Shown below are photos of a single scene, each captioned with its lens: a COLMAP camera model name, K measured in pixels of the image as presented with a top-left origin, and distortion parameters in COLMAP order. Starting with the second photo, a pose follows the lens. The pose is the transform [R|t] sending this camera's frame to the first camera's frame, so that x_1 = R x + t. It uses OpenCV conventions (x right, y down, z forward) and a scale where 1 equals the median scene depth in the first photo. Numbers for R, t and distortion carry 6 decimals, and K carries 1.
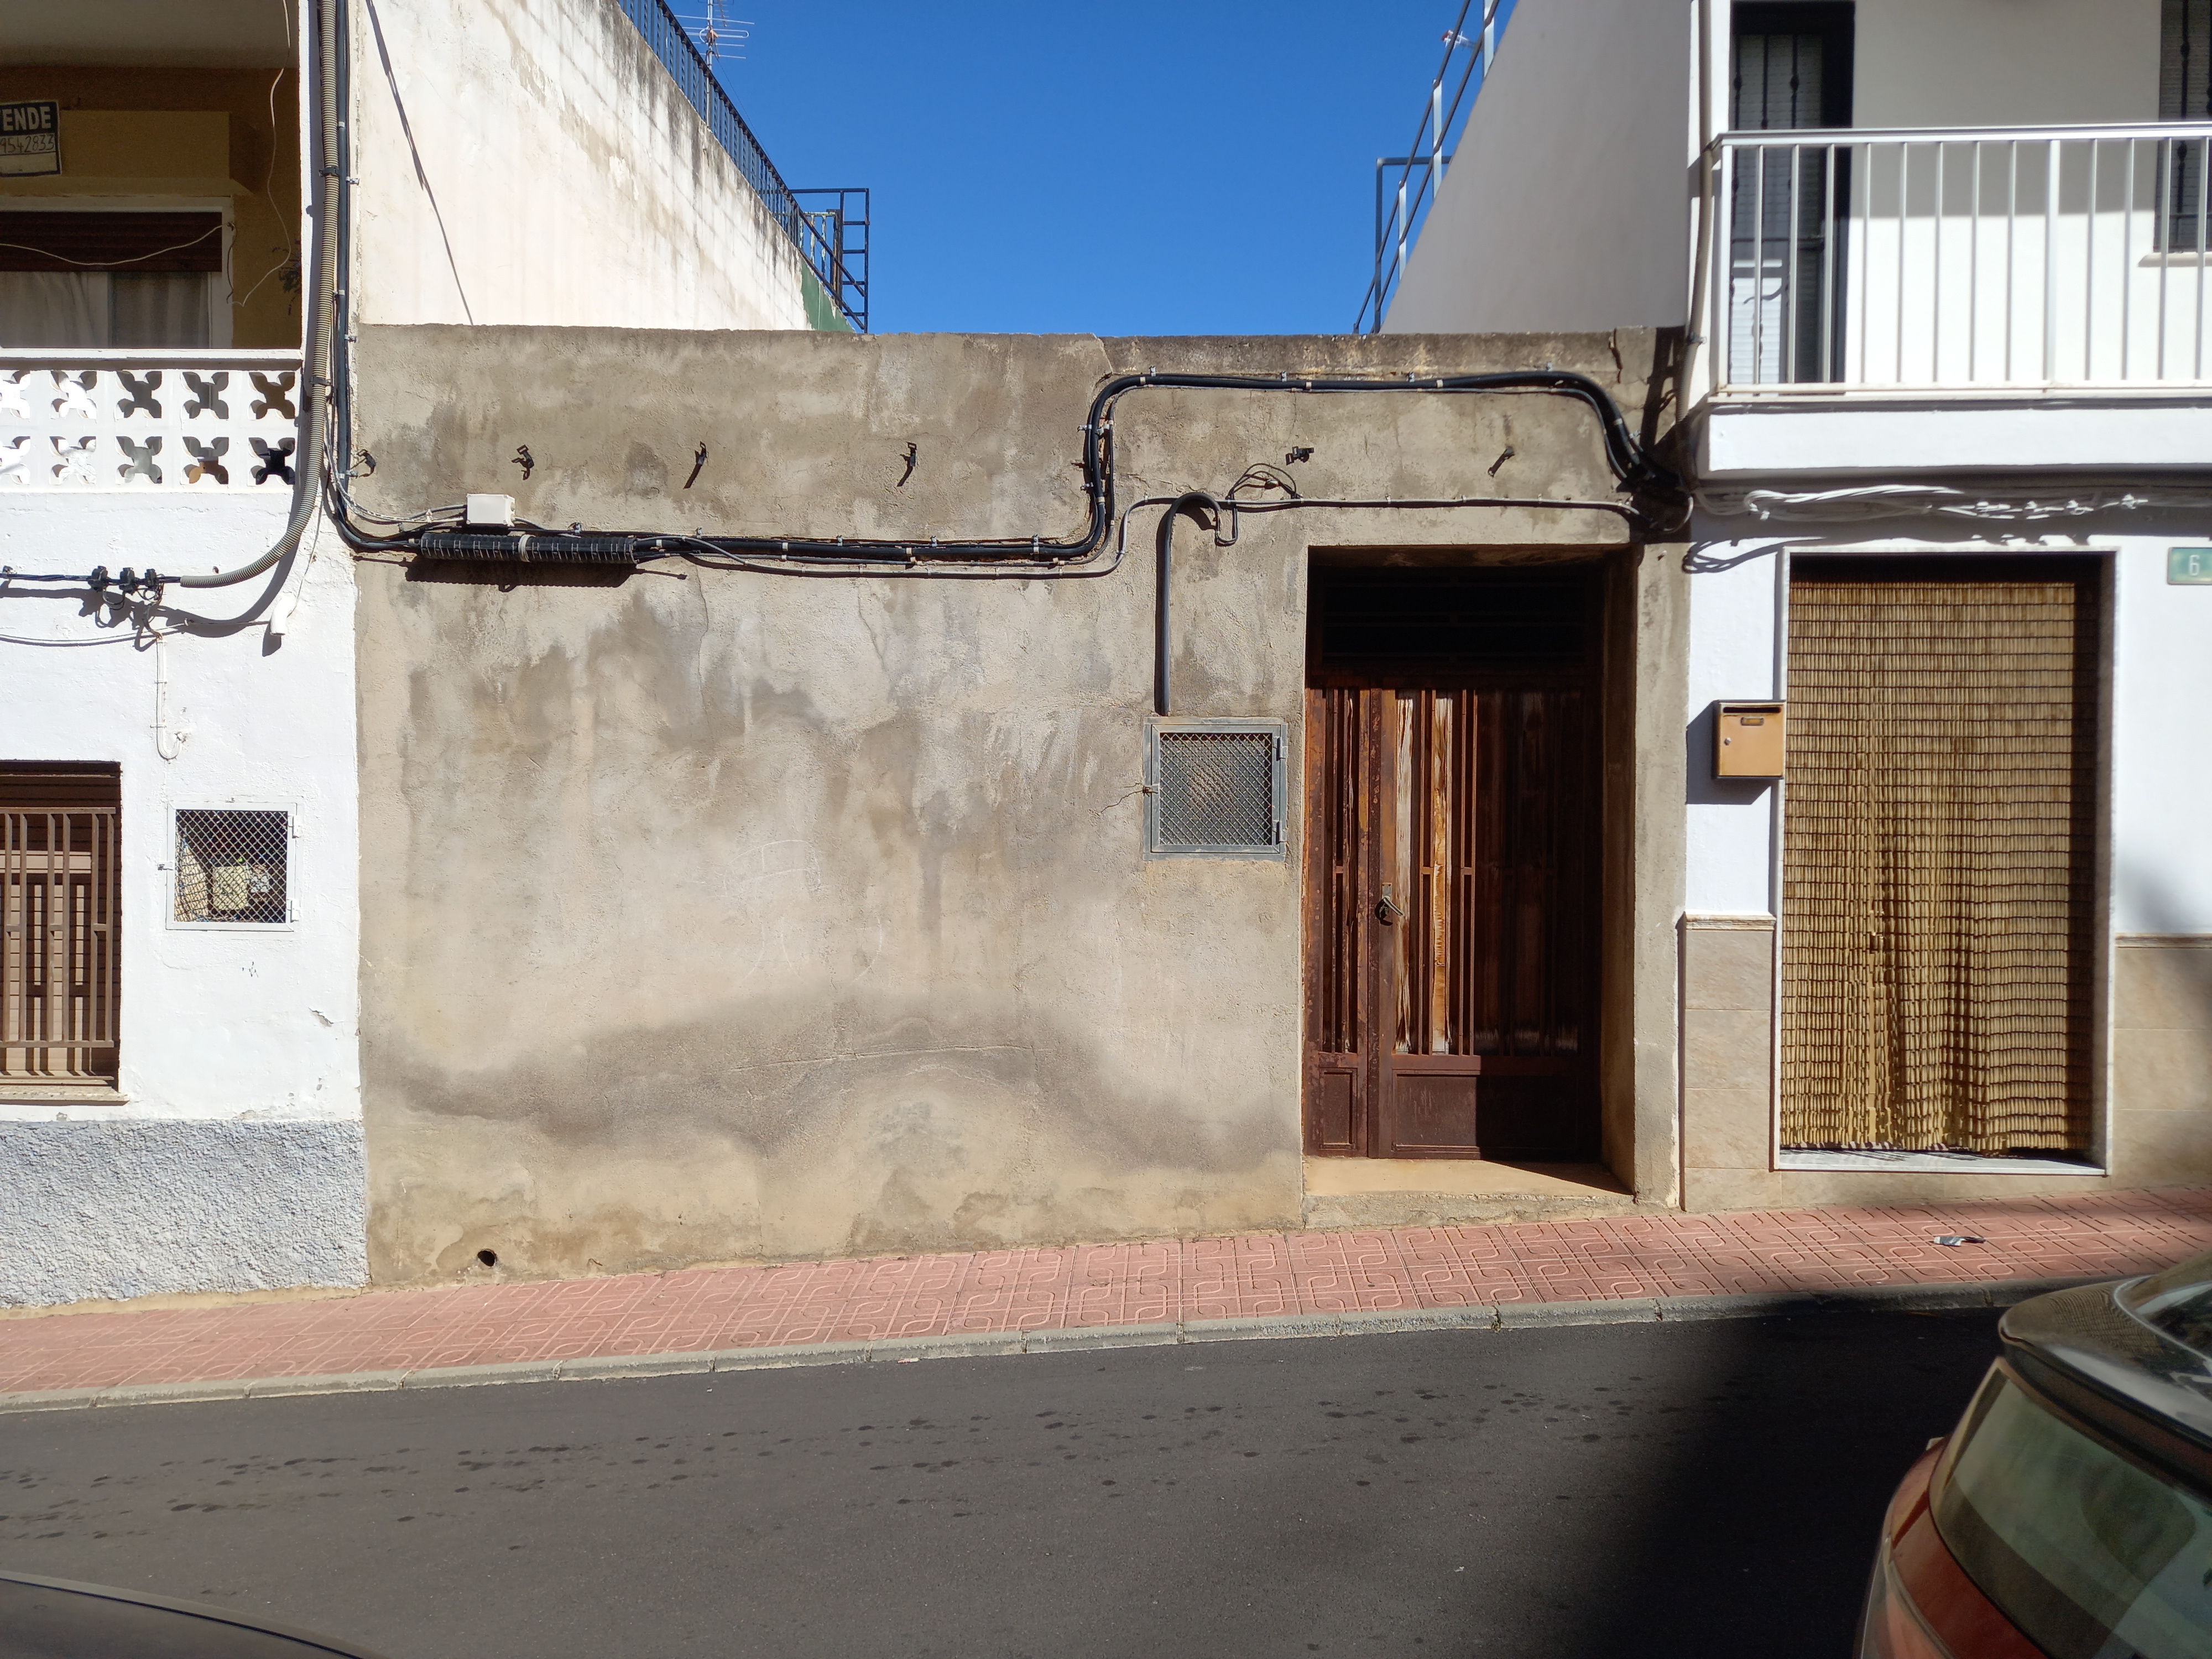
lens RADIAL K [[1640.6, 0, 1120.3], [0, 1640.6, 824.5], [0, 0, 1]] dist [0.094856, -0.103436]
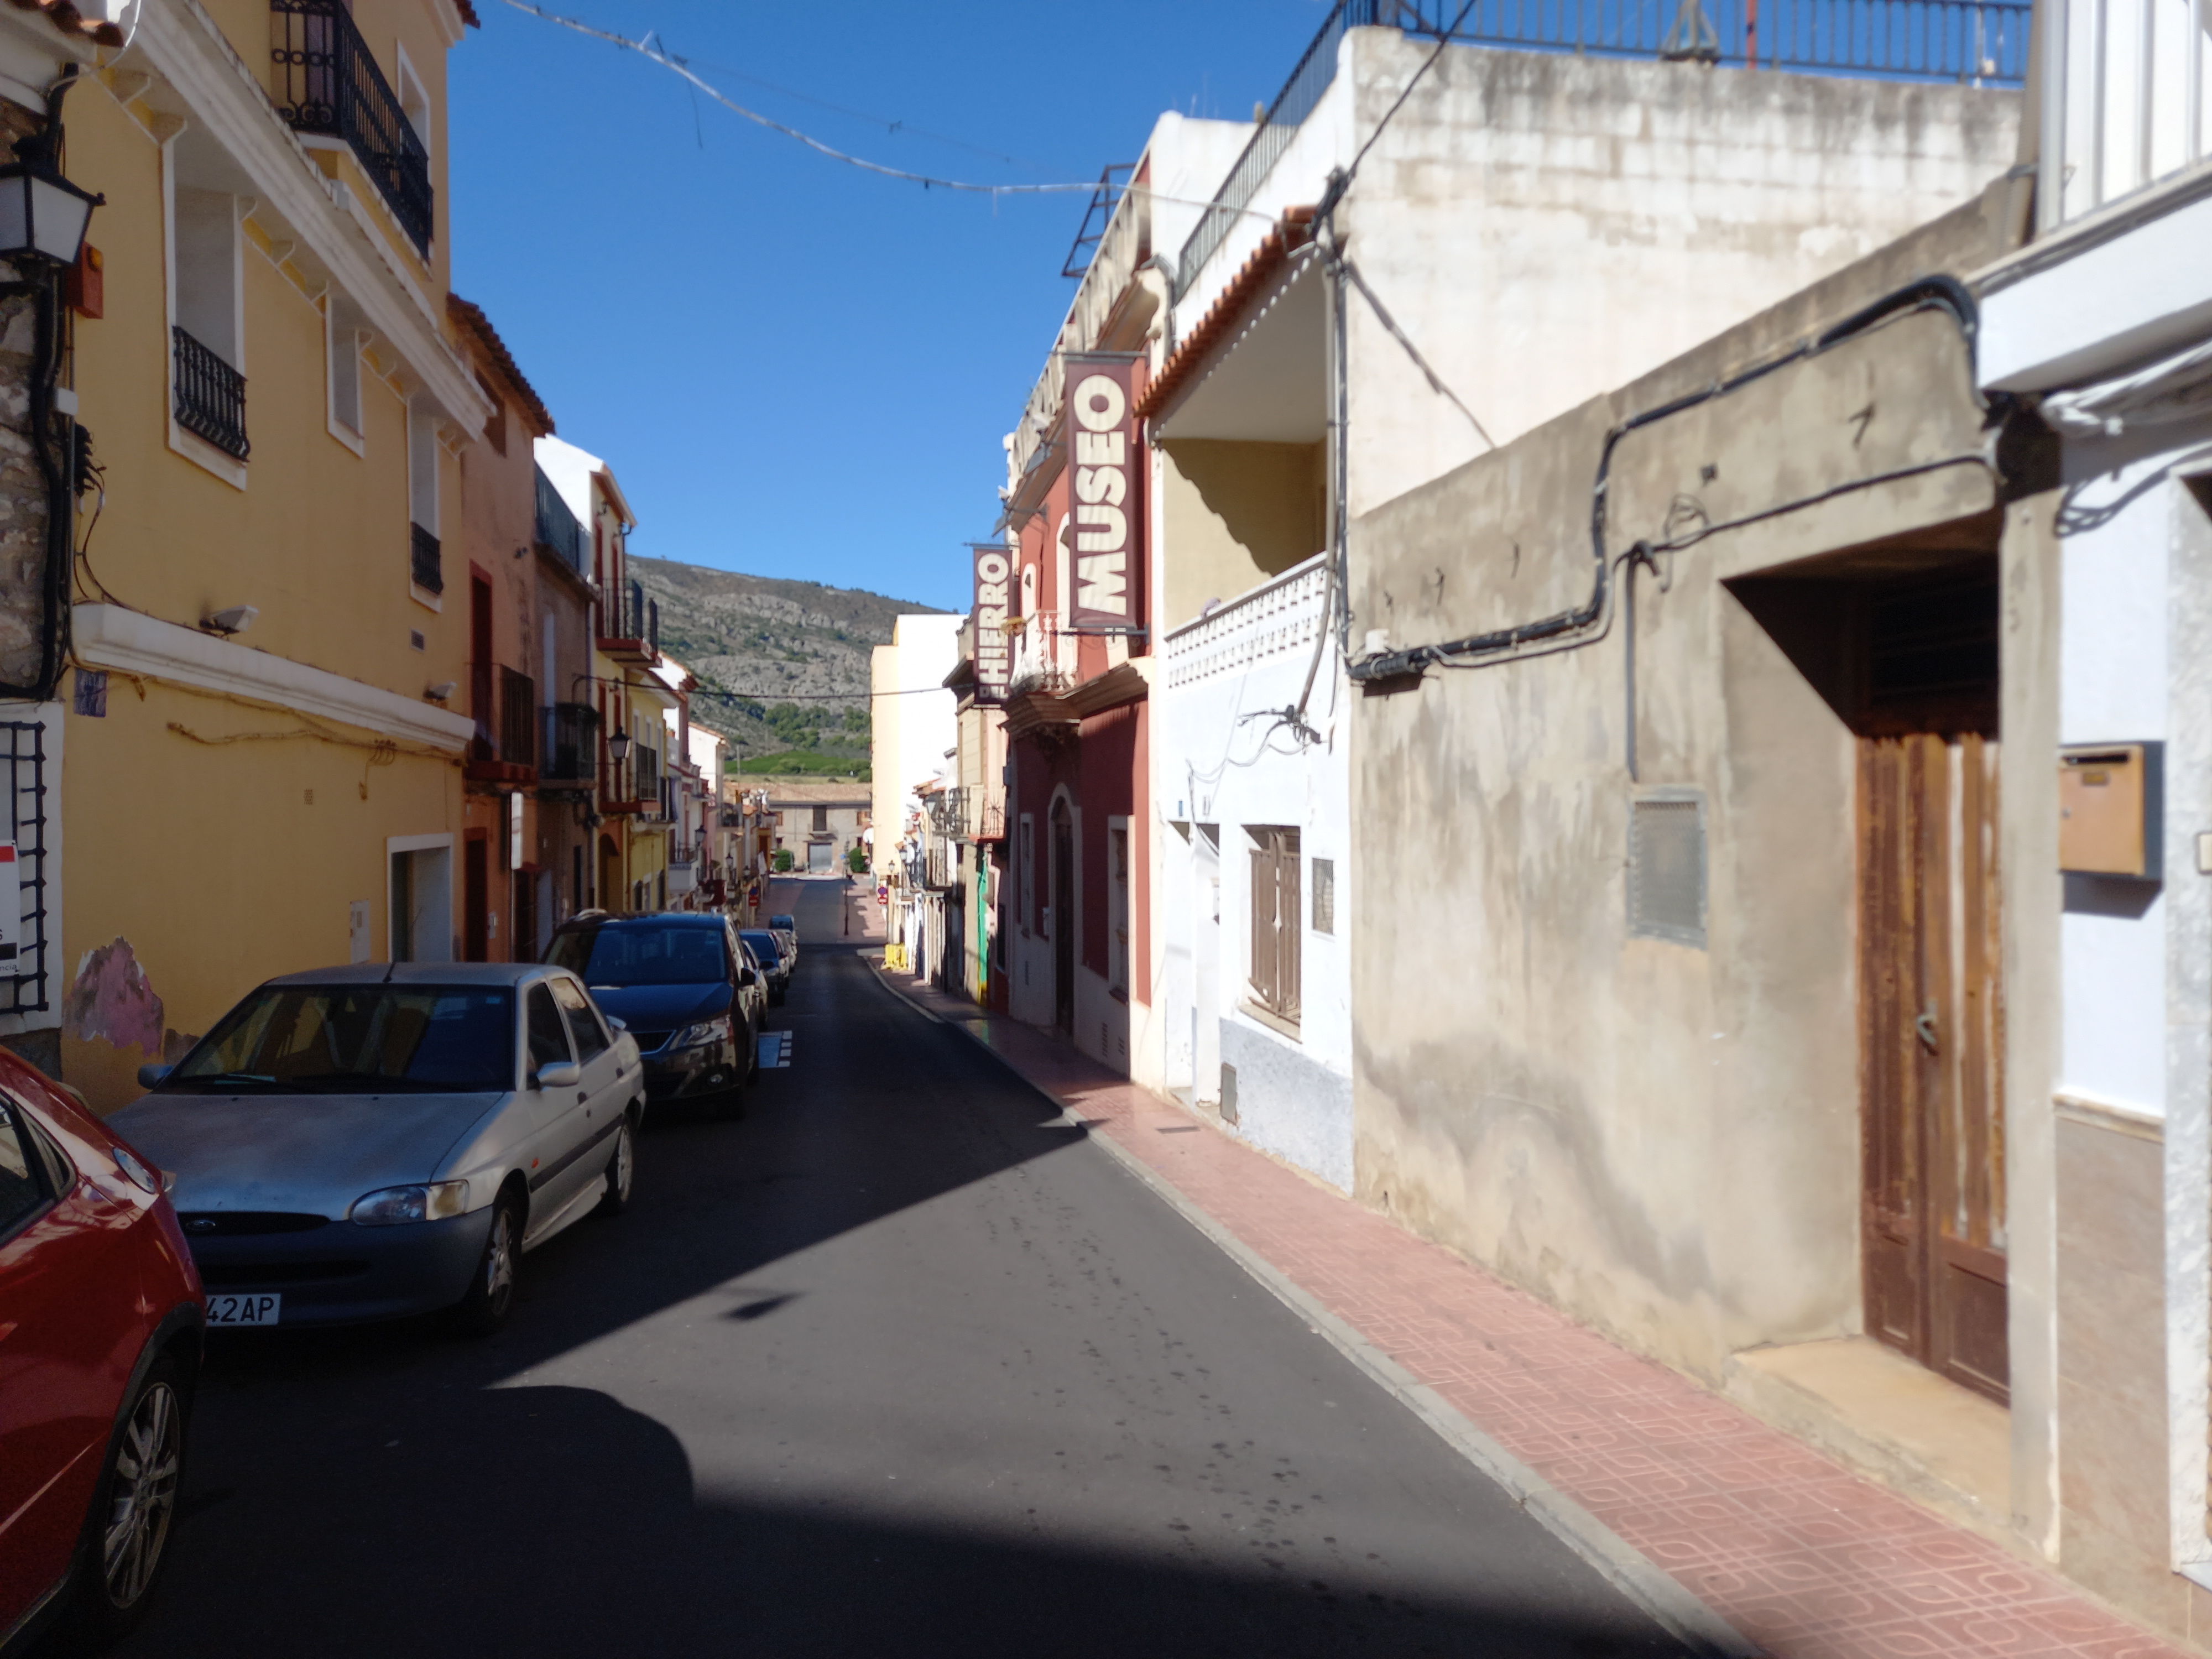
lens RADIAL K [[1640.6, 0, 1120.3], [0, 1640.6, 824.5], [0, 0, 1]] dist [0.094856, -0.103436]
pose [[0.186439, 0.006575, -0.982445, 0.889754], [-0.011343, 0.999925, 0.004539, -0.044049], [0.982401, 0.010298, 0.186500, 0.542559]]
